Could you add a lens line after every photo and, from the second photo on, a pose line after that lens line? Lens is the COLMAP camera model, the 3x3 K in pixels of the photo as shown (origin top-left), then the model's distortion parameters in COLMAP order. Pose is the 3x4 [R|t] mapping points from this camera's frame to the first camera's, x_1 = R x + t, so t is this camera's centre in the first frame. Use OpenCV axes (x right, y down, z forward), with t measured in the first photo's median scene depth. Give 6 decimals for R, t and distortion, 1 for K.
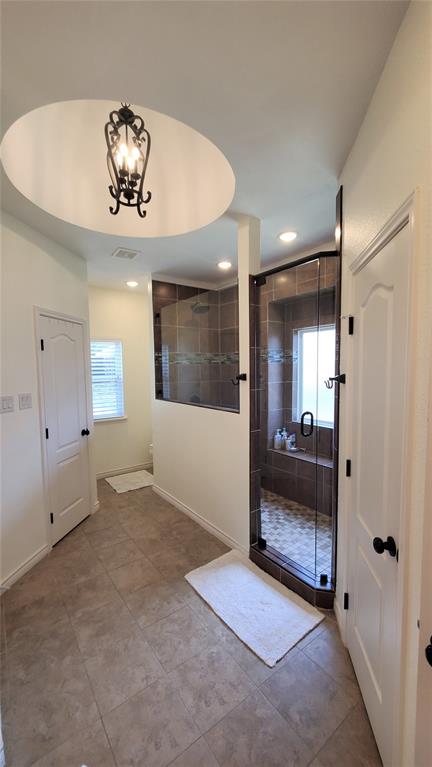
lens RADIAL K [[303.9, 0, 212.9], [0, 303.9, 390.5], [0, 0, 1]] dist [-0.000537, 0.000091]
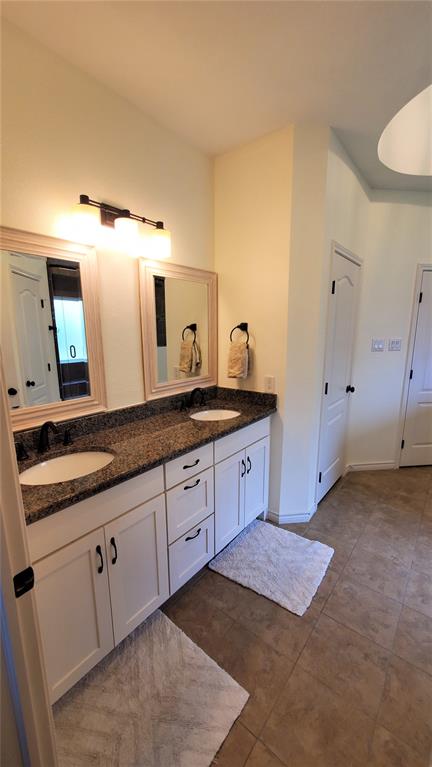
lens RADIAL K [[303.9, 0, 217.8], [0, 303.9, 395.3], [0, 0, 1]] dist [-0.000537, 0.000091]
pose [[0.261570, 0.196329, -0.945006, 0.505074], [-0.063444, 0.980473, 0.186136, 0.059253], [0.963097, 0.011267, 0.268919, -0.059589]]
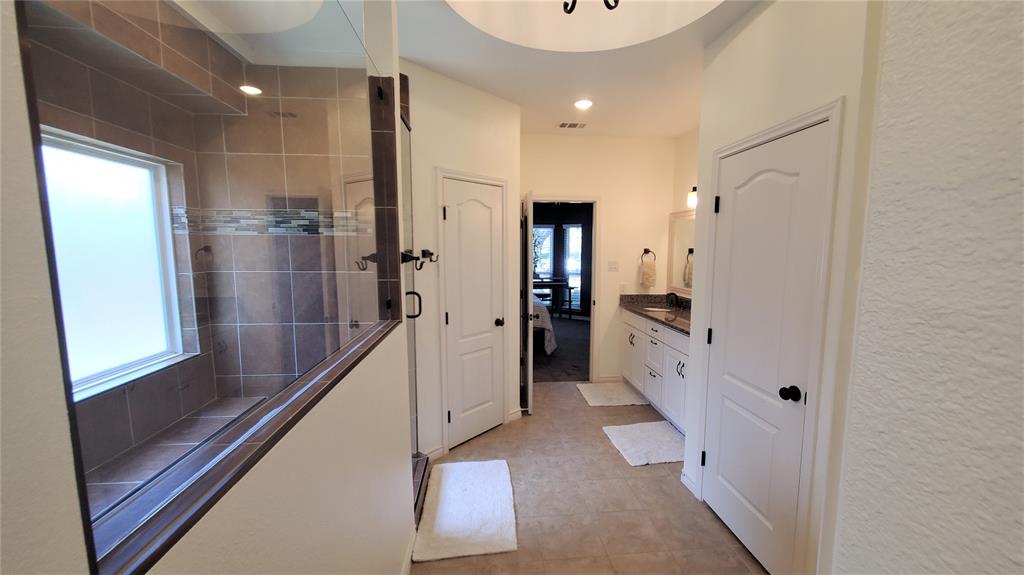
lens RADIAL K [[401.1, 0, 507.8], [0, 401.1, 289.9], [0, 0, 1]] dist [0.001289, 0.000135]
pose [[-0.841603, -0.047516, 0.538003, -0.603749], [0.049051, 0.985282, 0.163750, -0.125868], [-0.537865, 0.164202, -0.826885, 1.872381]]
